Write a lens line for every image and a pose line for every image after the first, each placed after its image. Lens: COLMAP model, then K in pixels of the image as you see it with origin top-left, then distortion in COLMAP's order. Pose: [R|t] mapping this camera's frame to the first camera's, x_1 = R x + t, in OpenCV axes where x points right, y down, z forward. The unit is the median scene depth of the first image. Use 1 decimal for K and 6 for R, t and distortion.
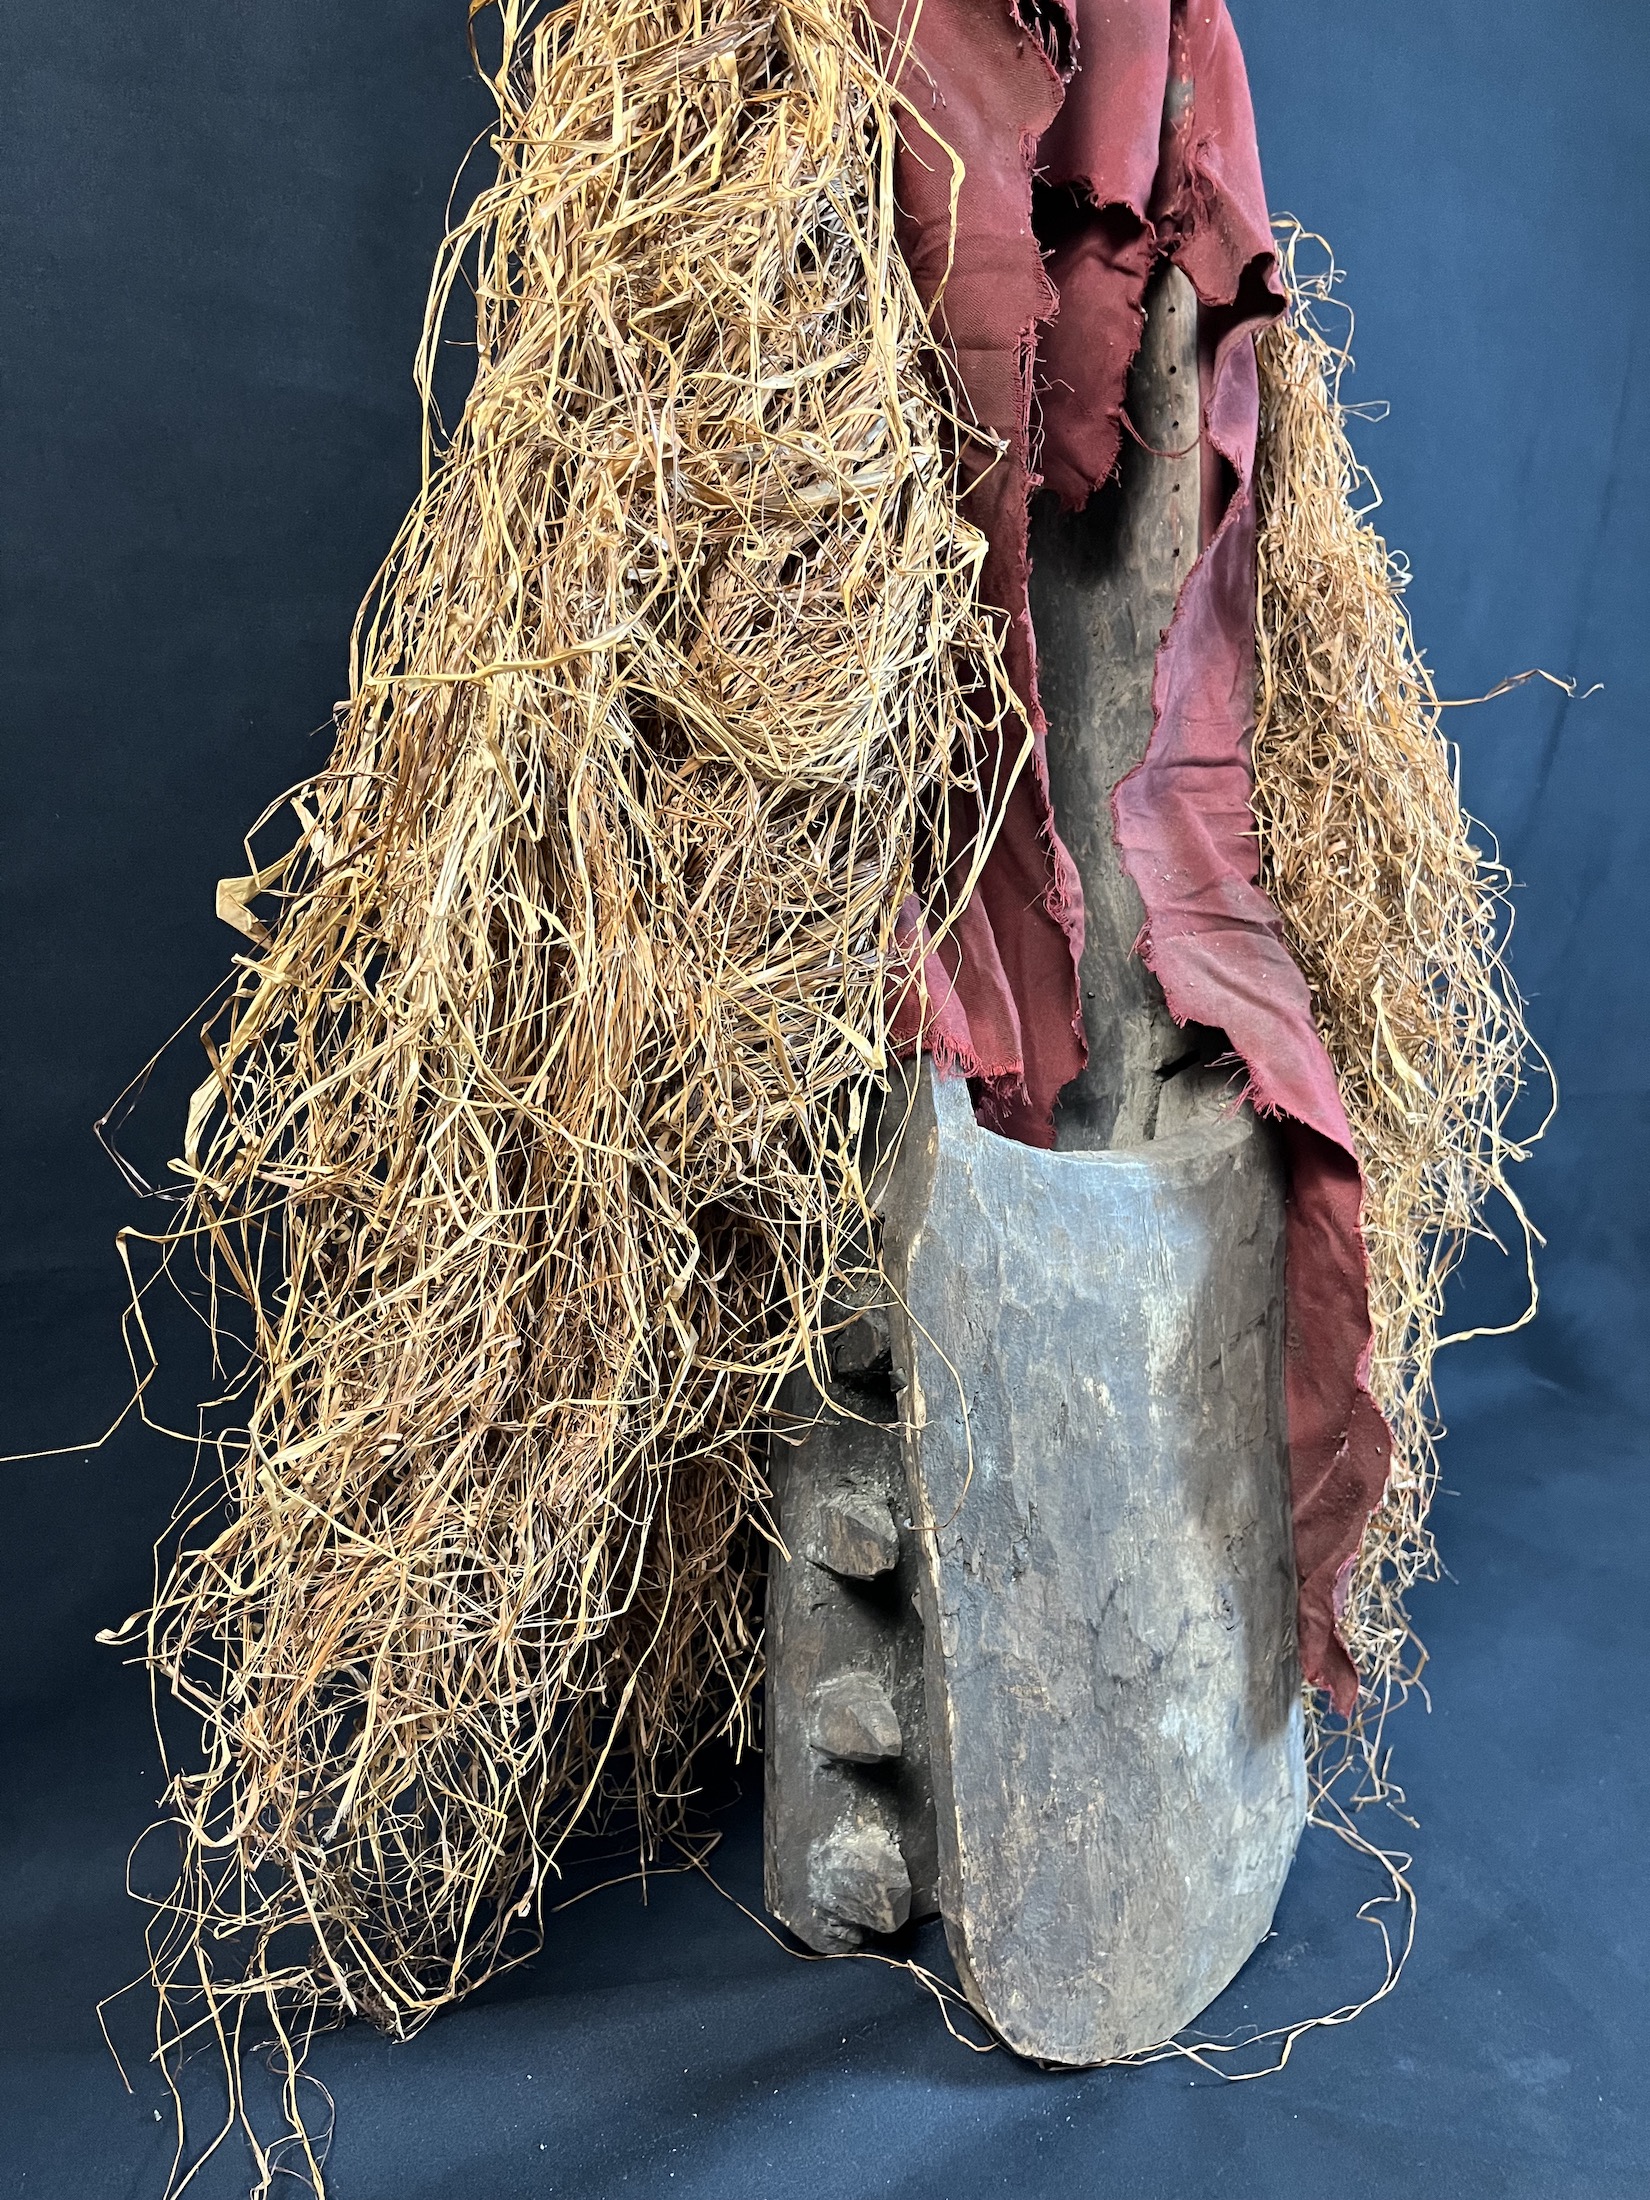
lens RADIAL K [[1694.2, 0, 815.9], [0, 1694.2, 1108.6], [0, 0, 1]] dist [0.065269, -0.109259]
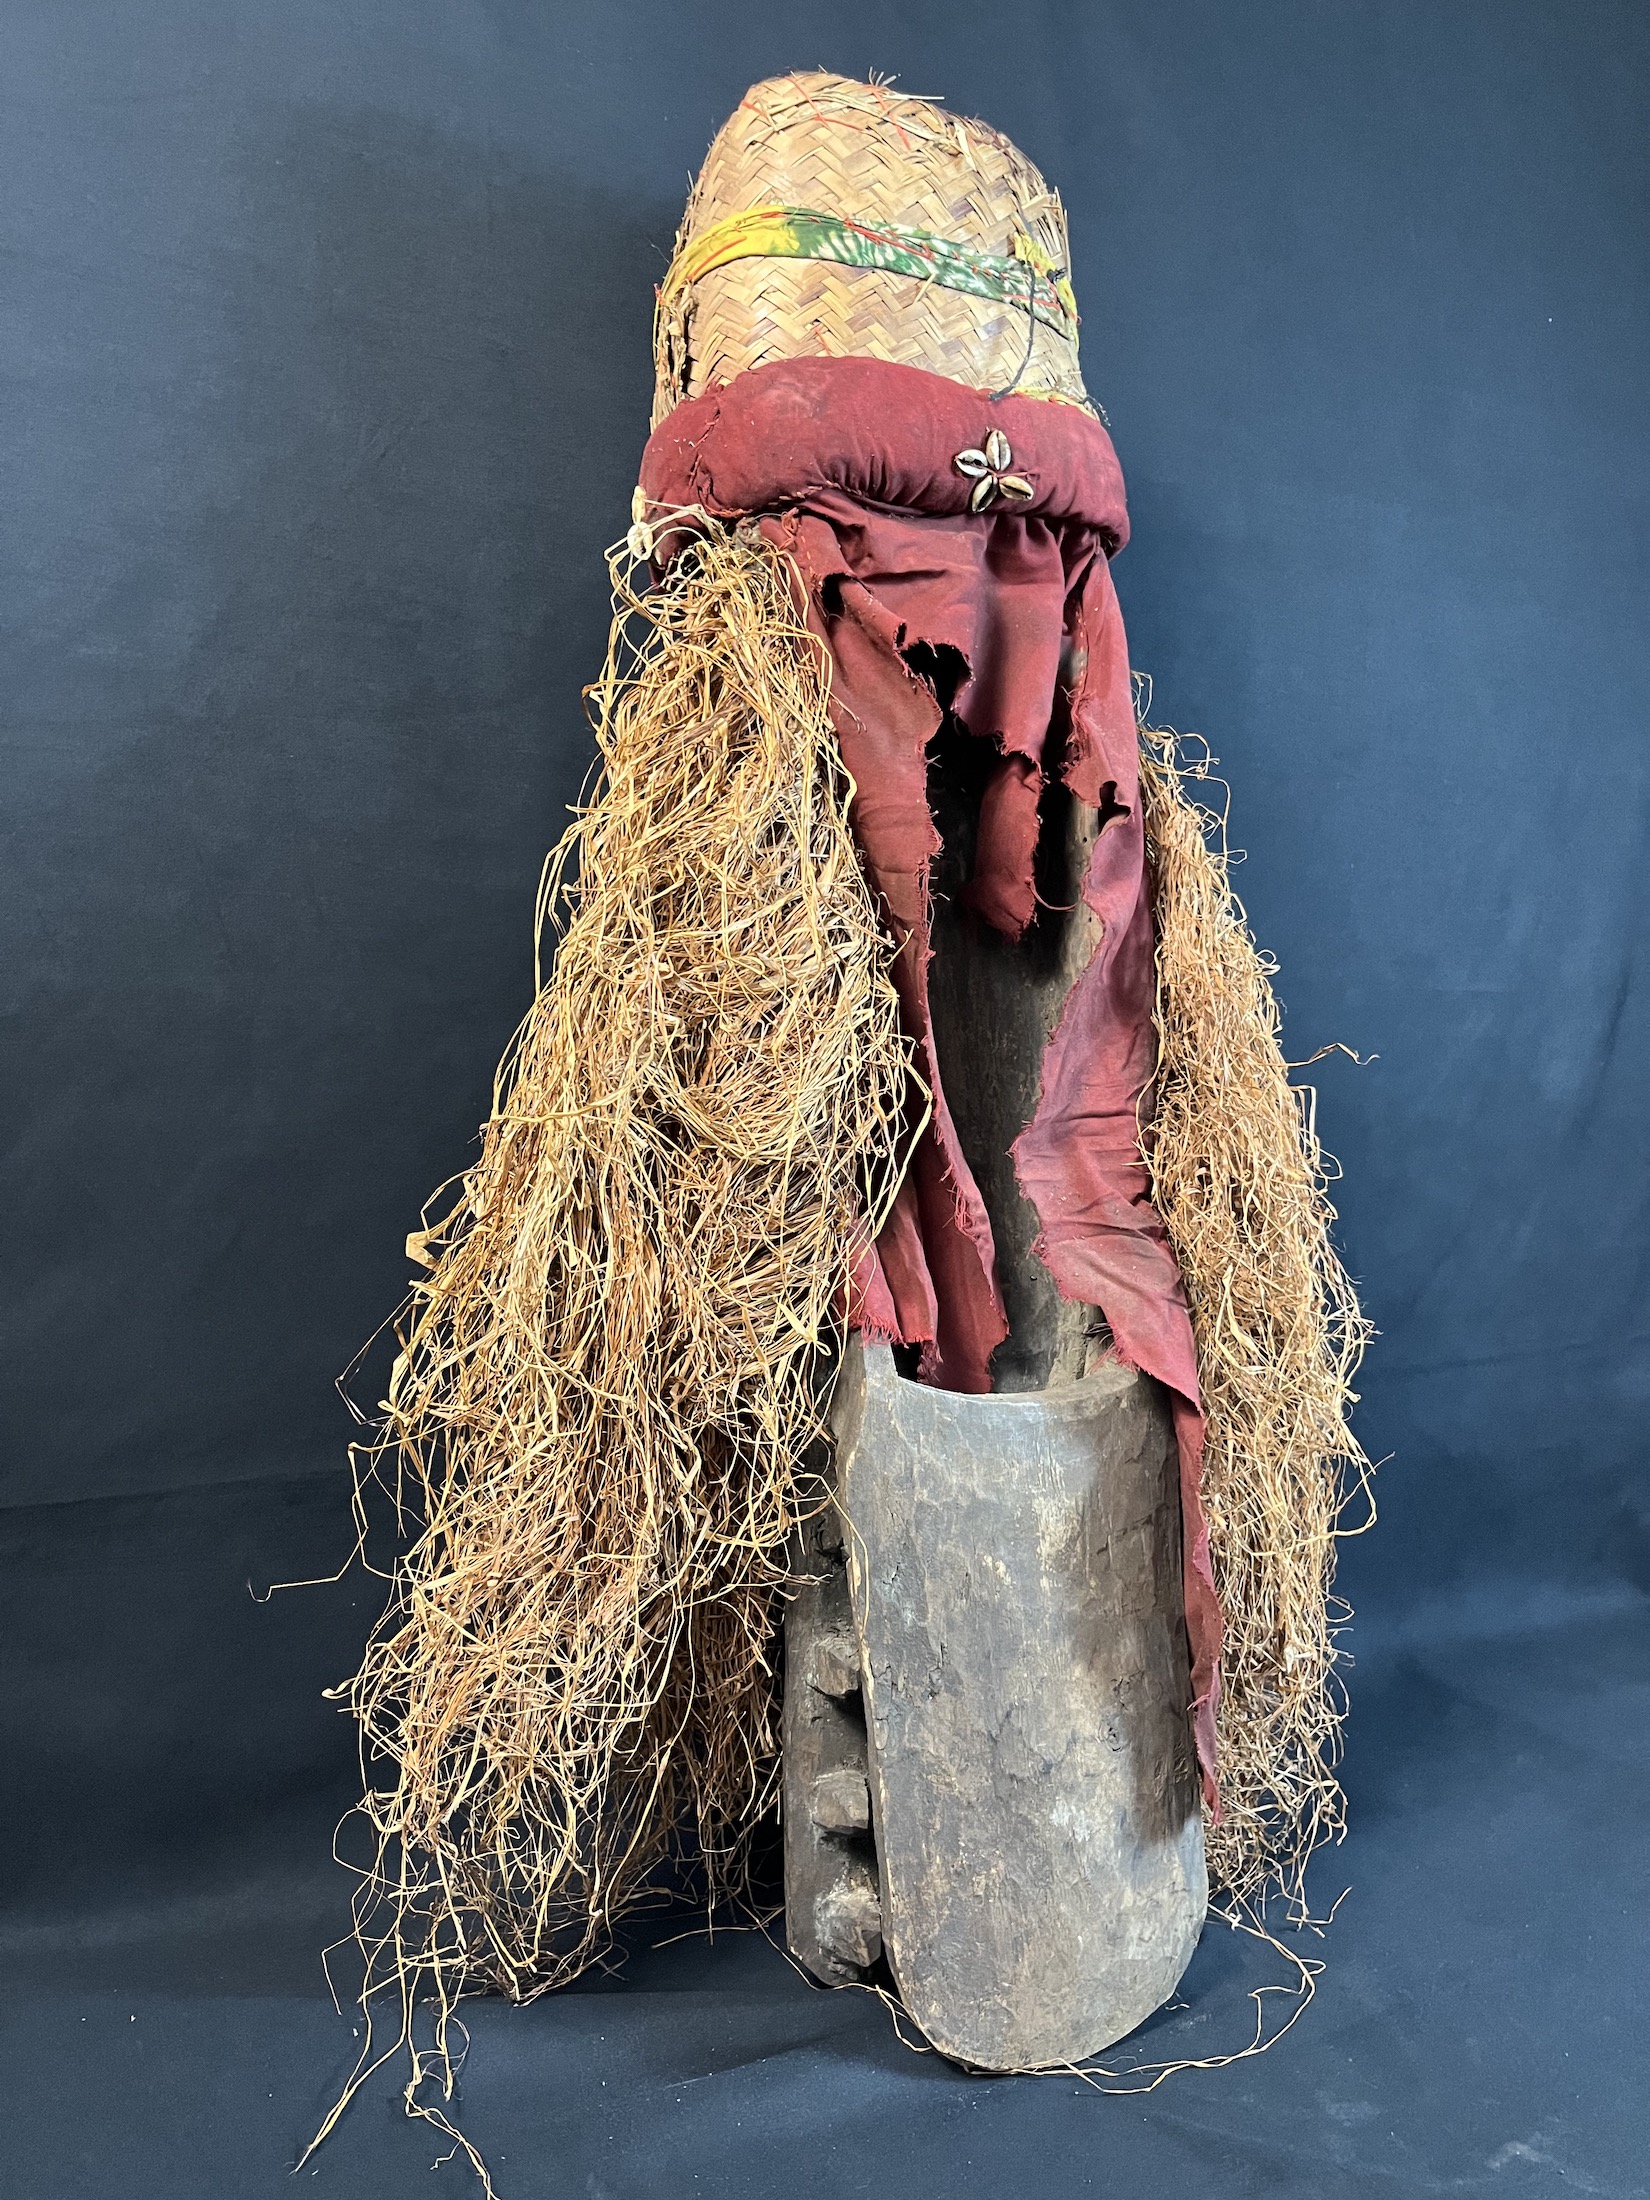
lens RADIAL K [[1670.4, 0, 825.0], [0, 1670.4, 1100.0], [0, 0, 1]] dist [0.051372, -0.068381]
pose [[0.979759, -0.032045, -0.197601, 0.324556], [0.004698, 0.990513, -0.137336, -0.029389], [0.200128, 0.133628, 0.970614, -0.461980]]
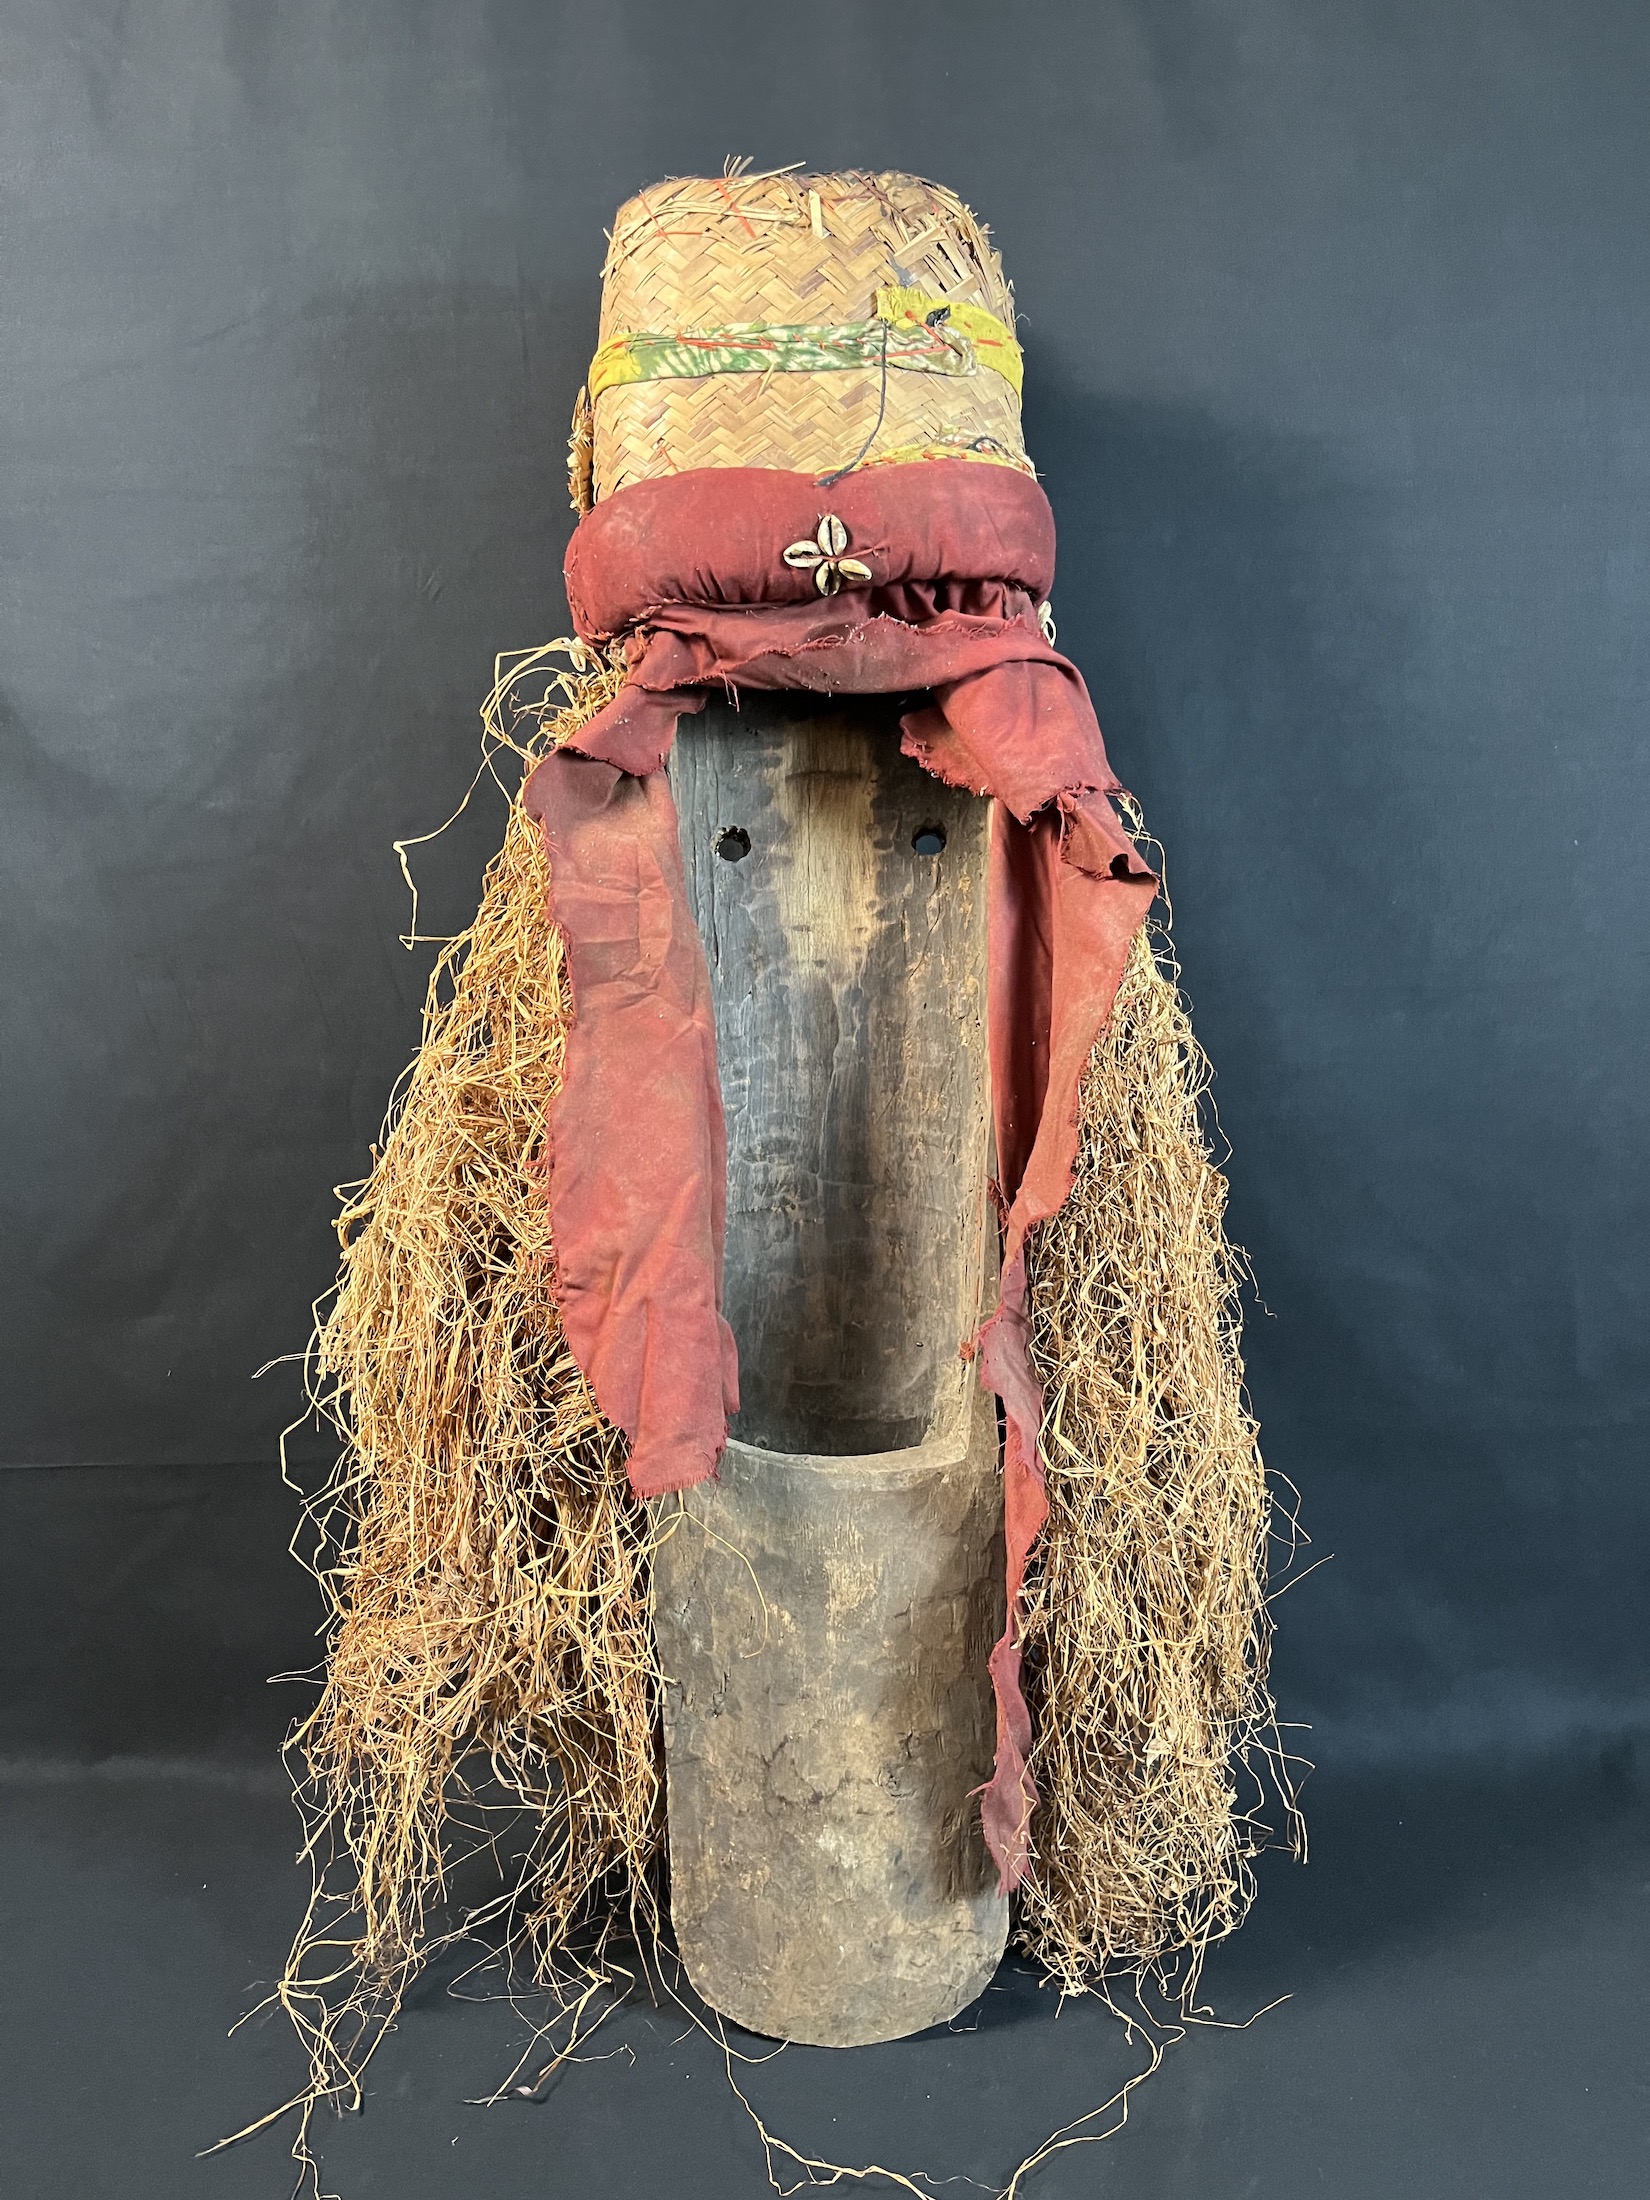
lens RADIAL K [[1644.0, 0, 825.0], [0, 1644.0, 1100.0], [0, 0, 1]] dist [-0.001420, -0.001811]
pose [[0.744358, 0.033761, -0.666927, 1.225153], [-0.041783, 0.999119, 0.003943, -0.324903], [0.666472, 0.024931, 0.745113, -0.120773]]
